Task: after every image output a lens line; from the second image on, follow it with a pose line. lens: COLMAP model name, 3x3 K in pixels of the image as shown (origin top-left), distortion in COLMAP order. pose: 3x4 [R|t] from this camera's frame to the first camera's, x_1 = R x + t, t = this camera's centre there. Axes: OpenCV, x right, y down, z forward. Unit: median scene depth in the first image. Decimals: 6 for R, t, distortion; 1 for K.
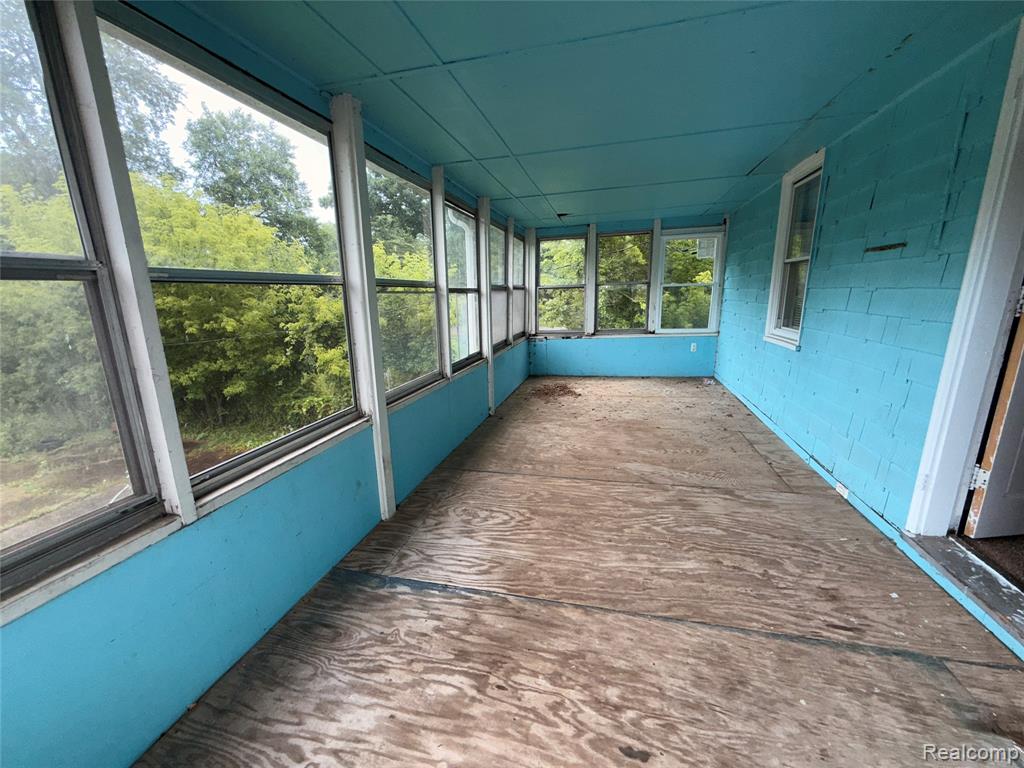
lens RADIAL K [[406.6, 0, 508.2], [0, 406.6, 382.1], [0, 0, 1]] dist [-0.001700, 0.000183]
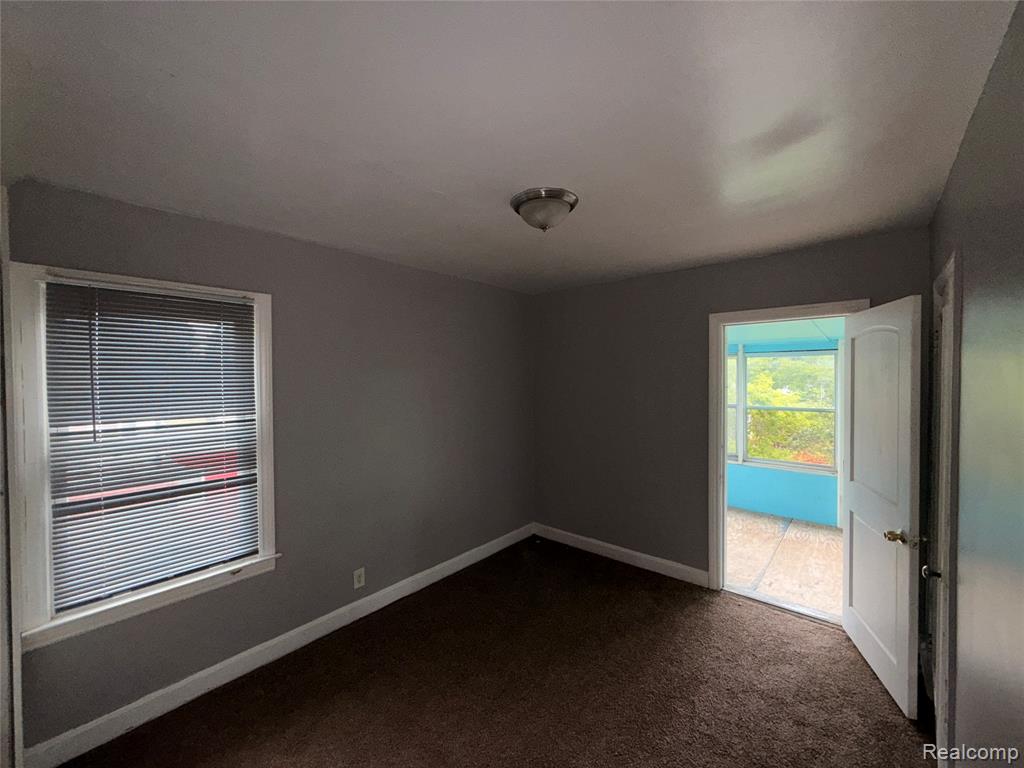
lens RADIAL K [[406.6, 0, 516.2], [0, 406.6, 383.8], [0, 0, 1]] dist [-0.001700, 0.000183]
pose [[-0.439612, 0.031389, -0.897639, 2.035744], [-0.189863, 0.973558, 0.127028, -0.281366], [0.877892, 0.226271, -0.422028, 0.286675]]
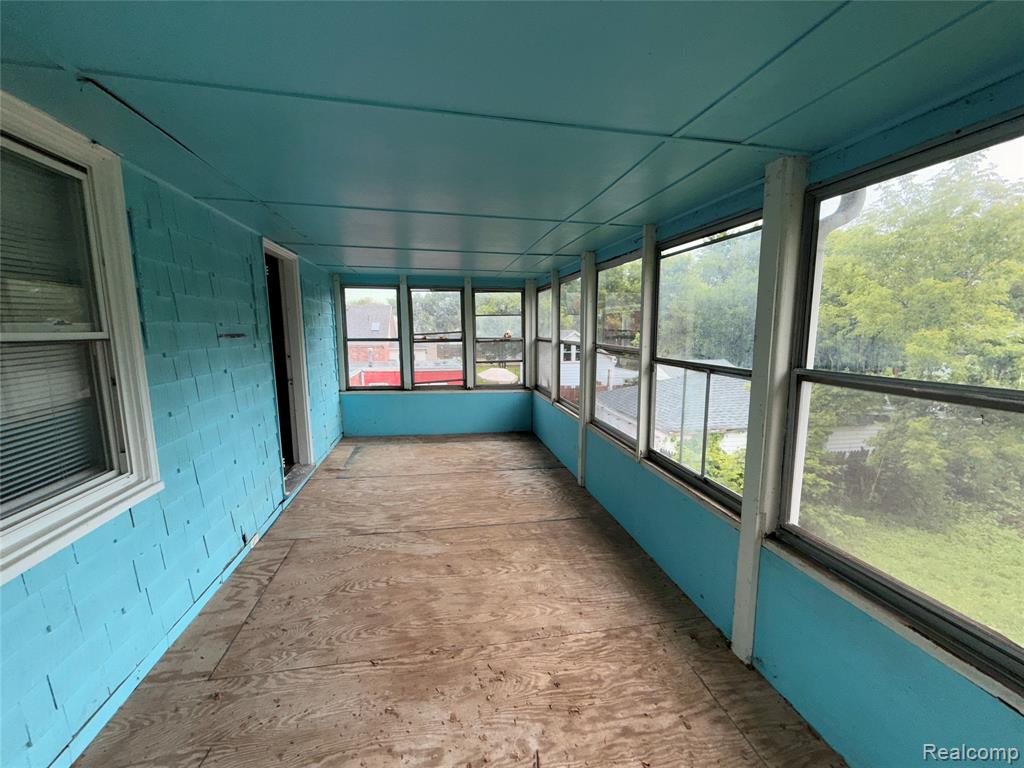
lens RADIAL K [[406.6, 0, 513.5], [0, 406.6, 382.9], [0, 0, 1]] dist [-0.001700, 0.000183]
pose [[-0.900596, 0.078249, -0.427556, 0.607203], [-0.077112, 0.939295, 0.334333, -0.572173], [0.427762, 0.334069, -0.839891, 2.072143]]
